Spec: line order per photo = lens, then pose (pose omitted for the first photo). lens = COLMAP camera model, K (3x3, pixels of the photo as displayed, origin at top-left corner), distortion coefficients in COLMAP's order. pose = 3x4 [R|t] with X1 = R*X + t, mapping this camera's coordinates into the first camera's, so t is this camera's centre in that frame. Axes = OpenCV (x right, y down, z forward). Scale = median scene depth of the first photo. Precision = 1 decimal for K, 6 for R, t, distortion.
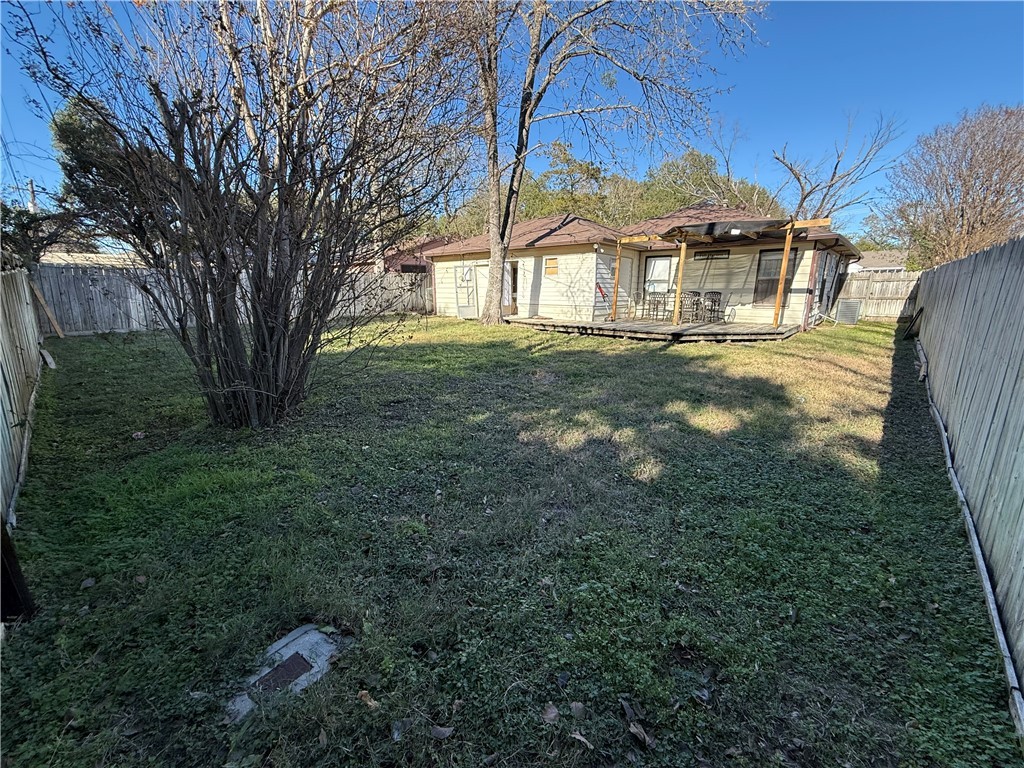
lens RADIAL K [[405.6, 0, 507.1], [0, 405.6, 381.7], [0, 0, 1]] dist [-0.002725, 0.000665]
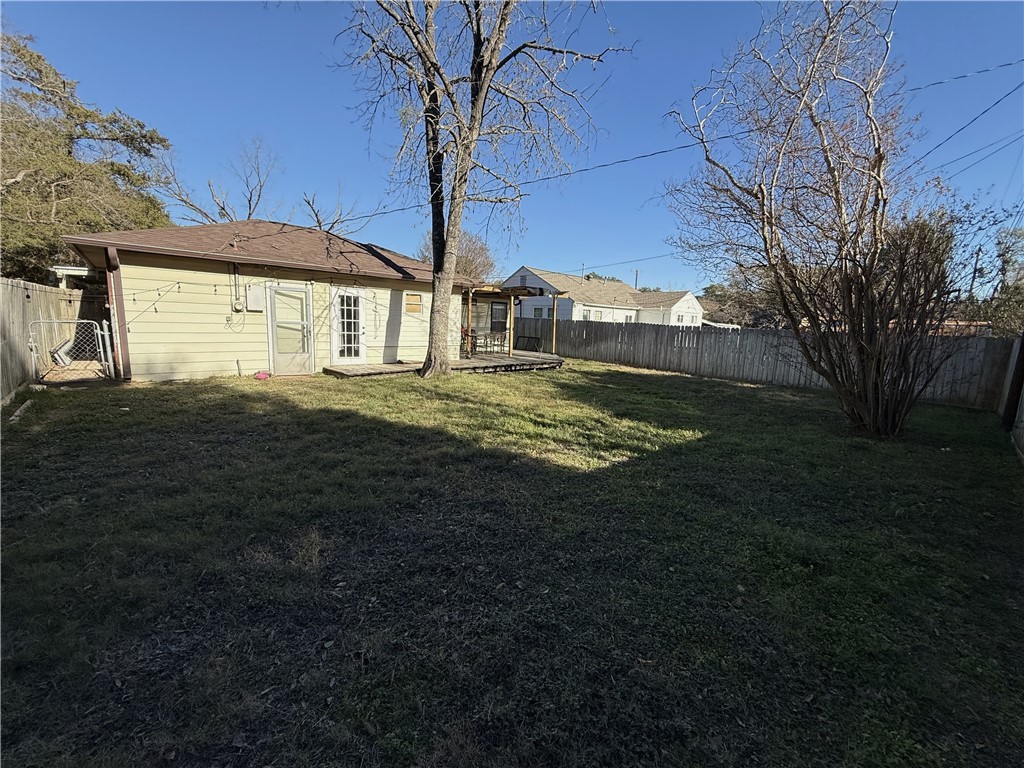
lens RADIAL K [[405.6, 0, 503.3], [0, 405.6, 384.4], [0, 0, 1]] dist [-0.002725, 0.000665]
pose [[0.089899, -0.150540, 0.984508, -0.811290], [0.186922, 0.973495, 0.131788, -0.204923], [-0.978253, 0.172178, 0.115655, 0.786158]]
